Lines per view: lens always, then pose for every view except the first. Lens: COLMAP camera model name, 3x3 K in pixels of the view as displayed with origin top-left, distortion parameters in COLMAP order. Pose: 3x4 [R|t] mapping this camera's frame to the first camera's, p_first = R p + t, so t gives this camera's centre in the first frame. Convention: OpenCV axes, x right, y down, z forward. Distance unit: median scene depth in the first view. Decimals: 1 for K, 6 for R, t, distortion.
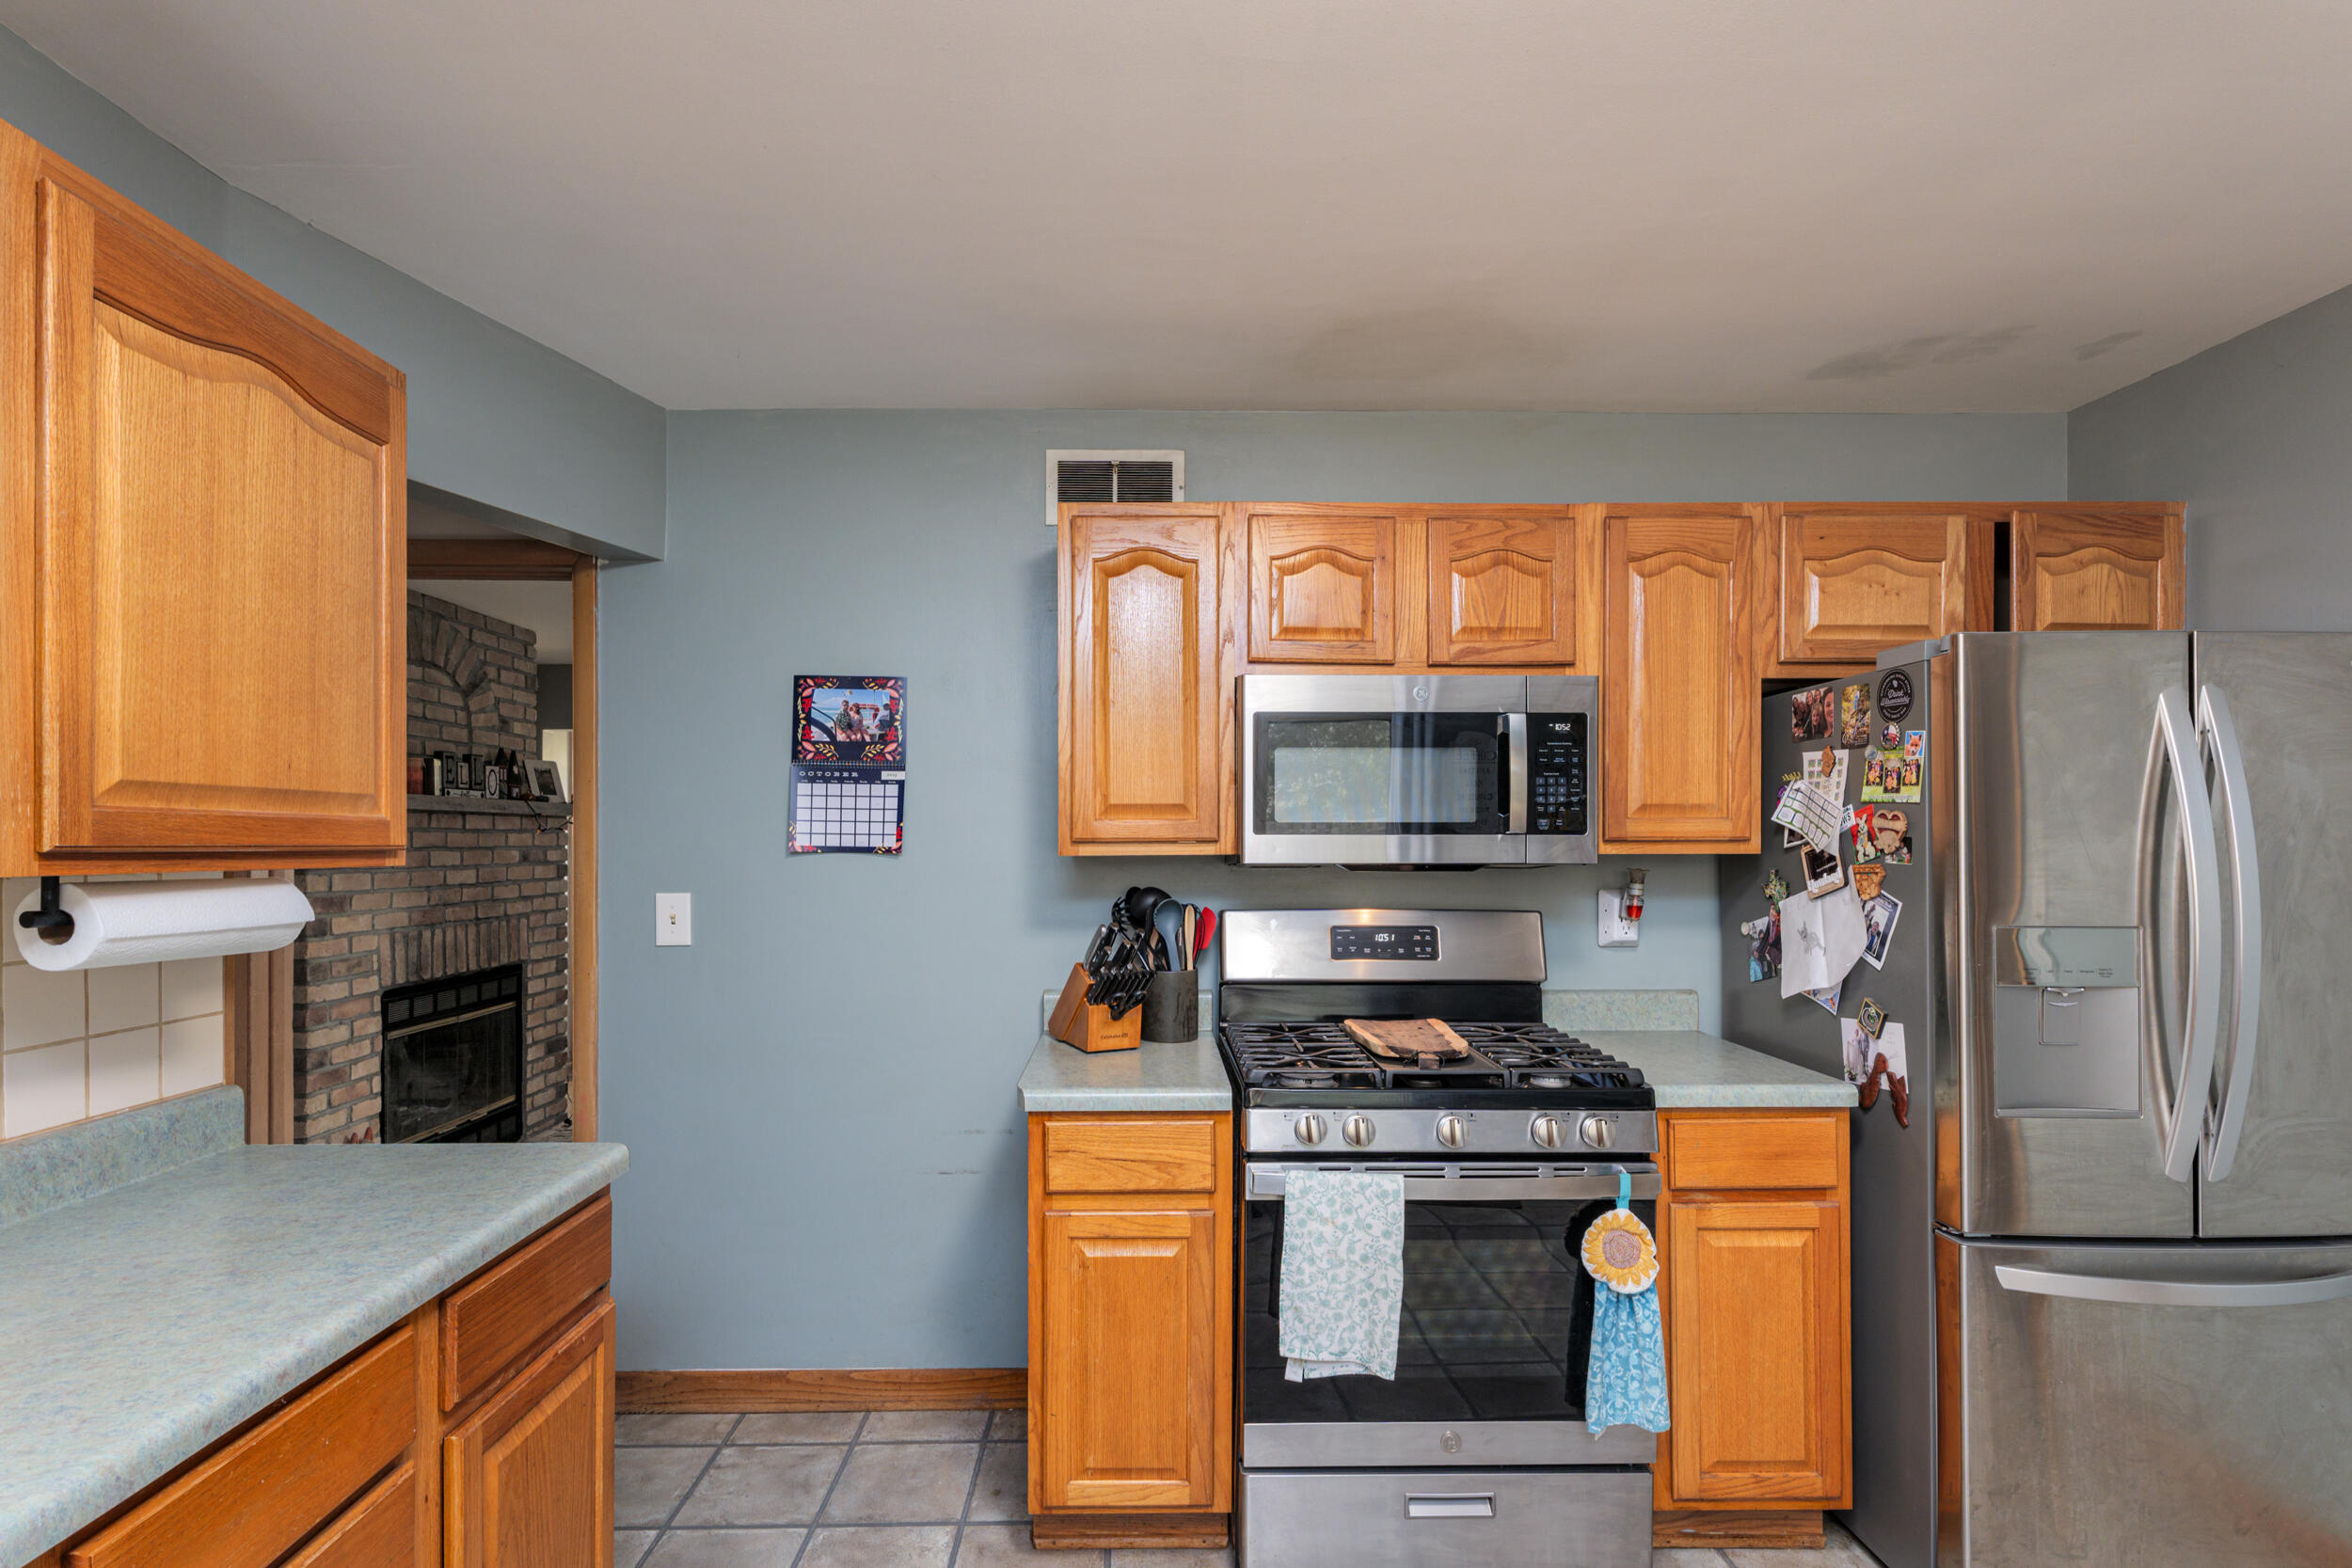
lens RADIAL K [[1116.8, 0, 1145.9], [0, 1116.8, 844.2], [0, 0, 1]] dist [0.000513, 0.000061]
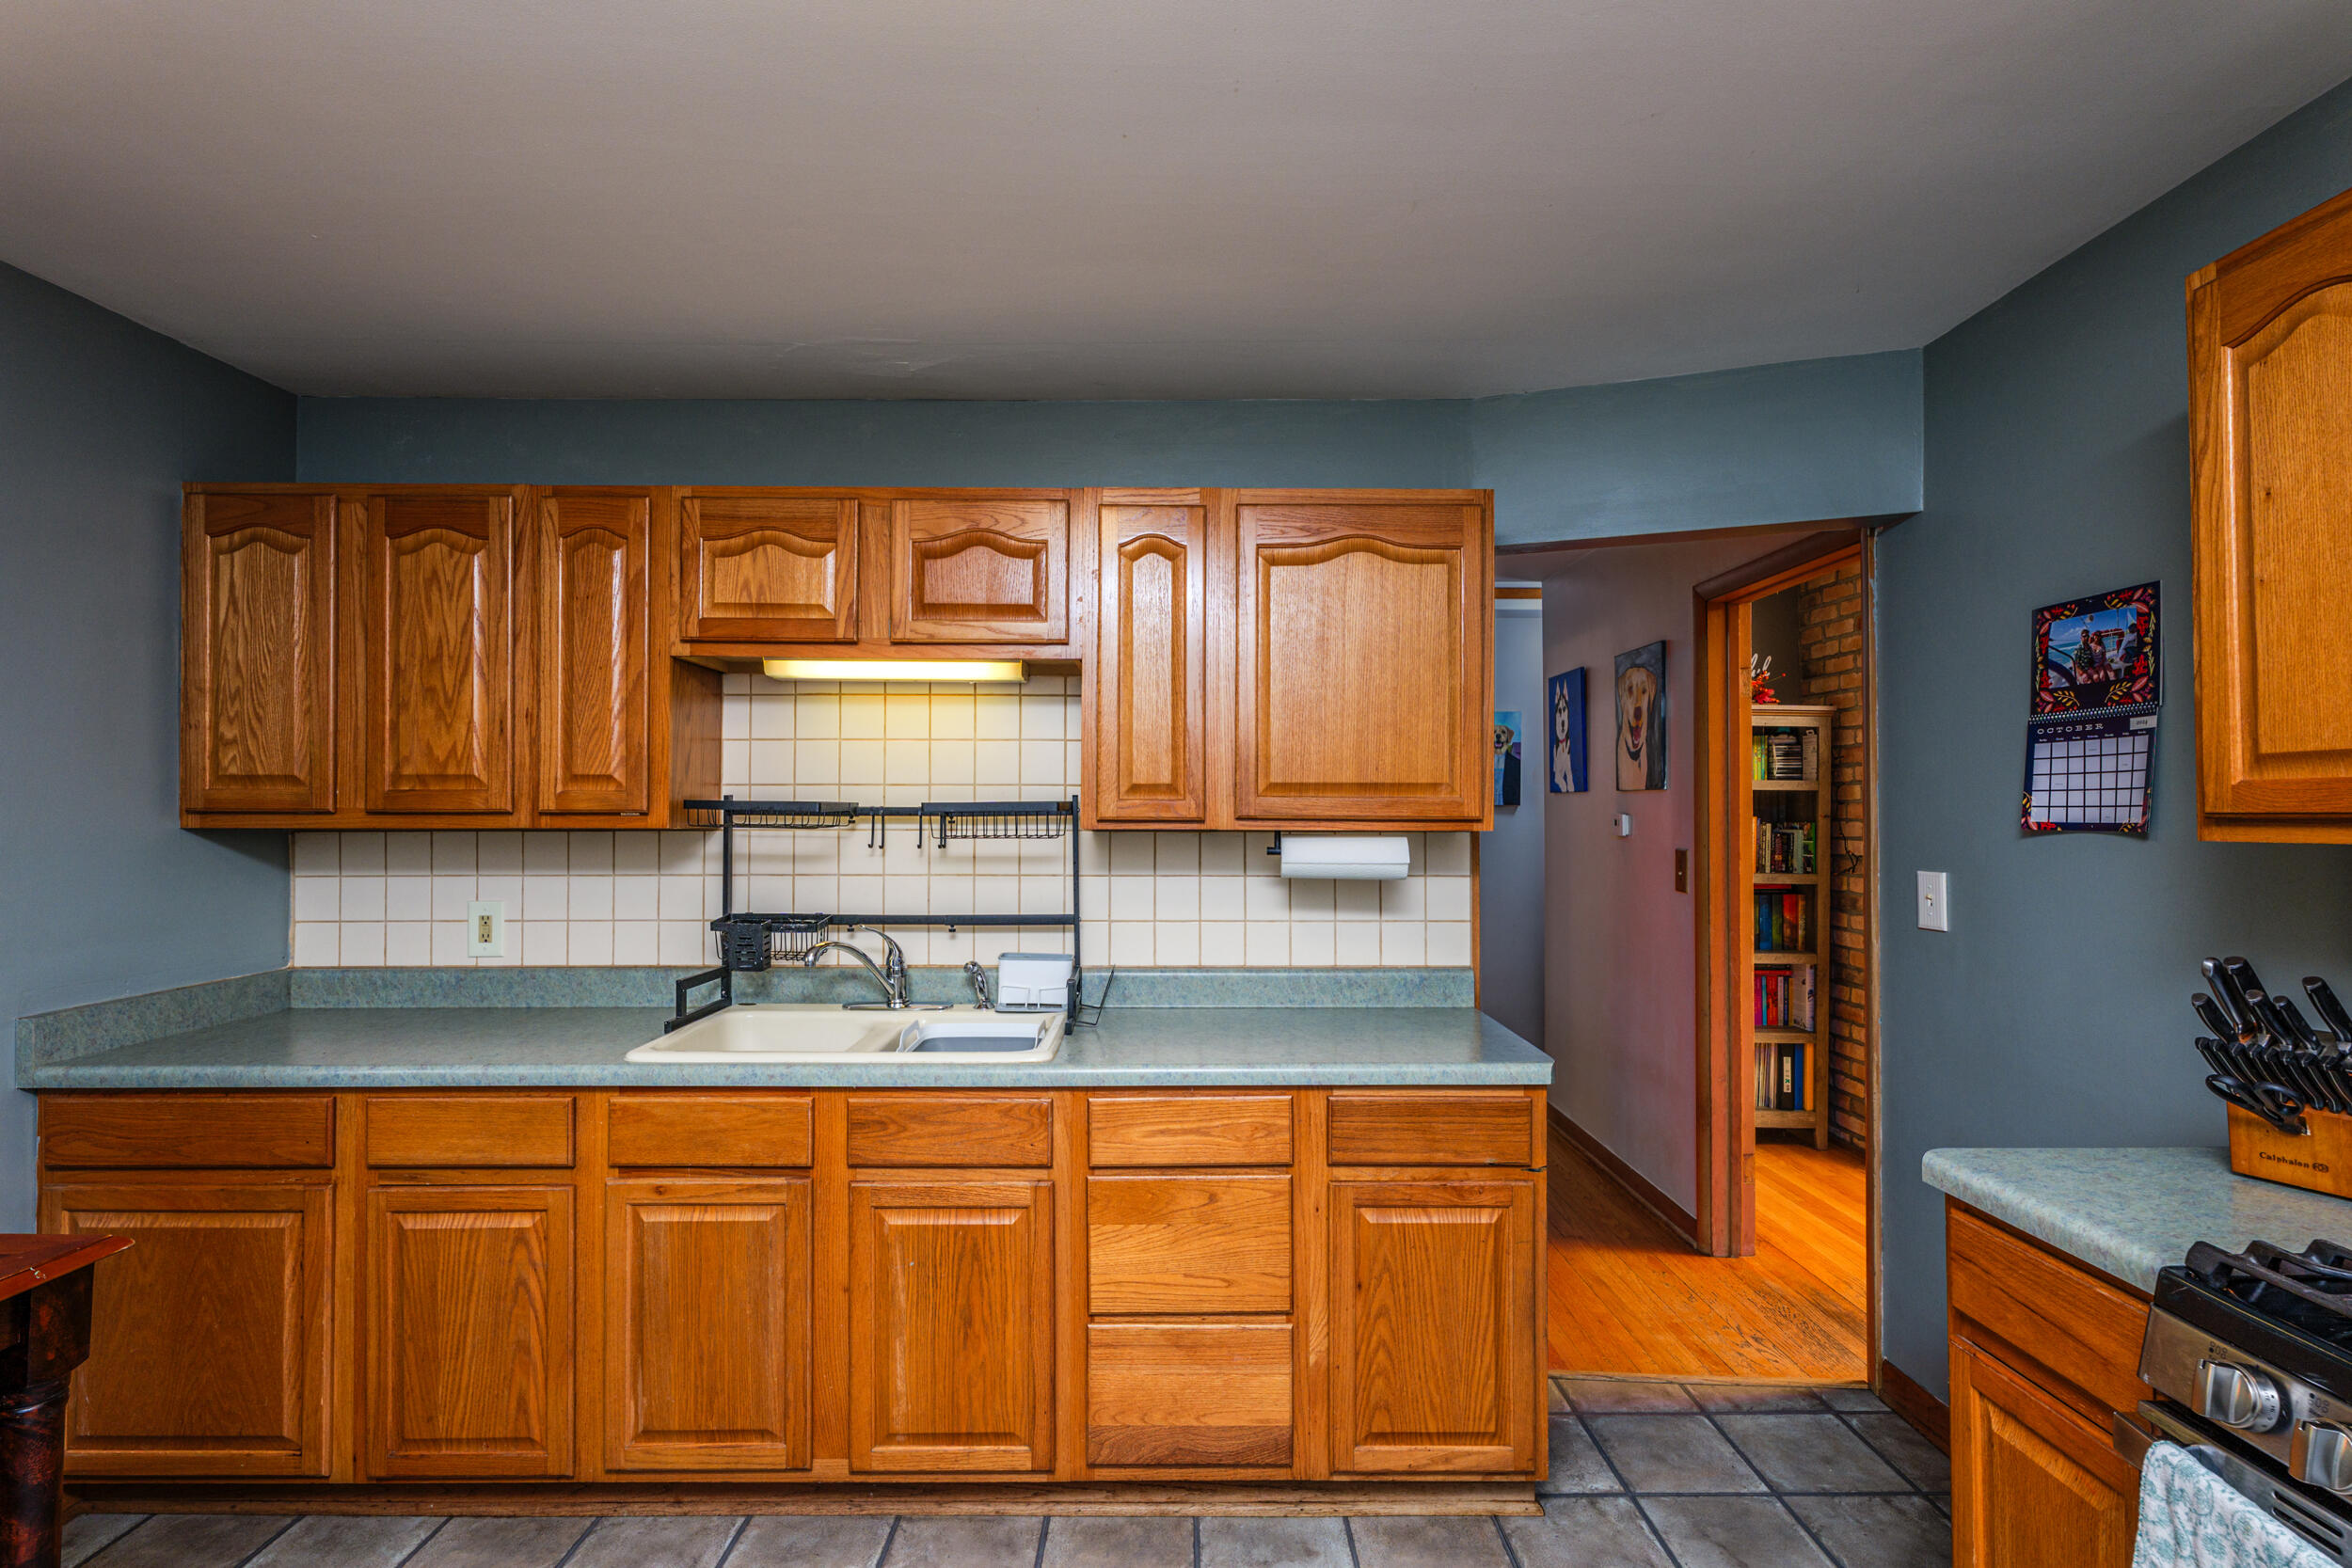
lens RADIAL K [[1093.4, 0, 1171.4], [0, 1093.4, 795.4], [0, 0, 1]] dist [0.004686, 0.000354]
pose [[-0.014683, -0.013467, -0.999802, 0.484531], [-0.004870, 0.999898, -0.013396, -0.003544], [0.999880, 0.004672, -0.014747, 0.391134]]
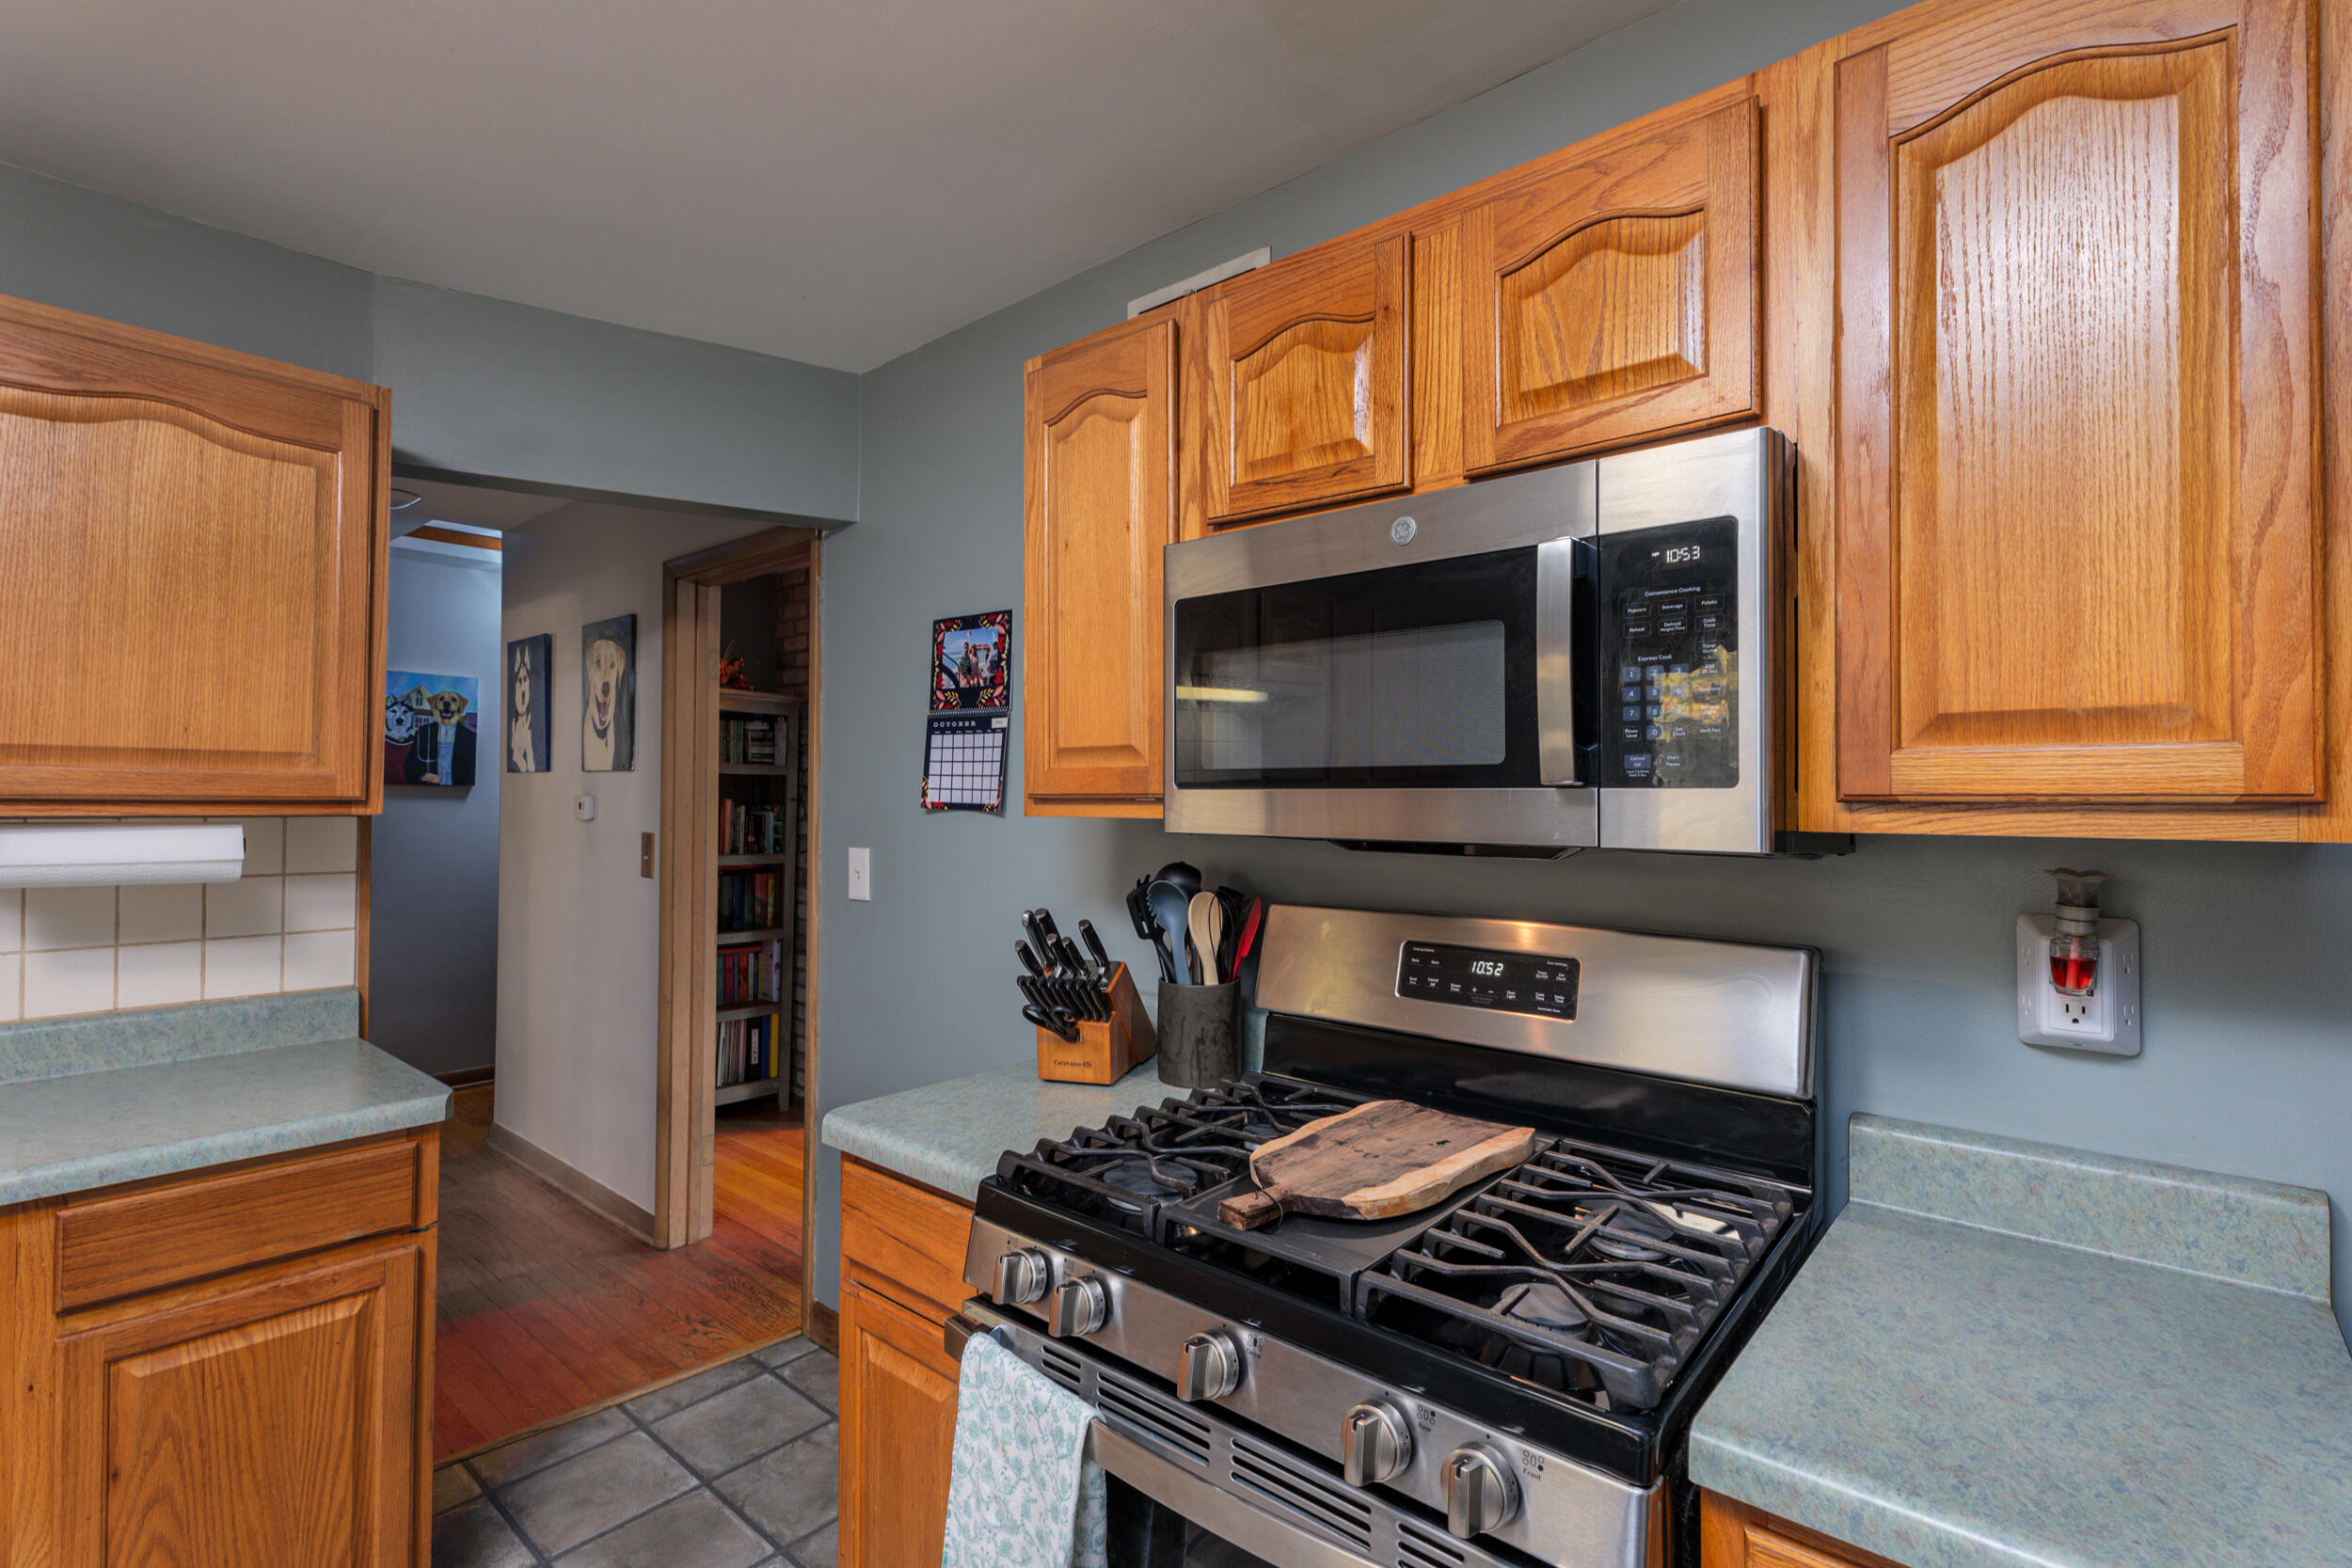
lens RADIAL K [[1082.2, 0, 1176.0], [0, 1082.2, 784.0], [0, 0, 1]] dist [0.002141, -0.000426]
pose [[0.747857, -0.004169, -0.663847, 0.443837], [-0.008377, 0.999841, -0.015717, -0.001152], [0.663807, 0.017315, 0.747703, 0.456861]]
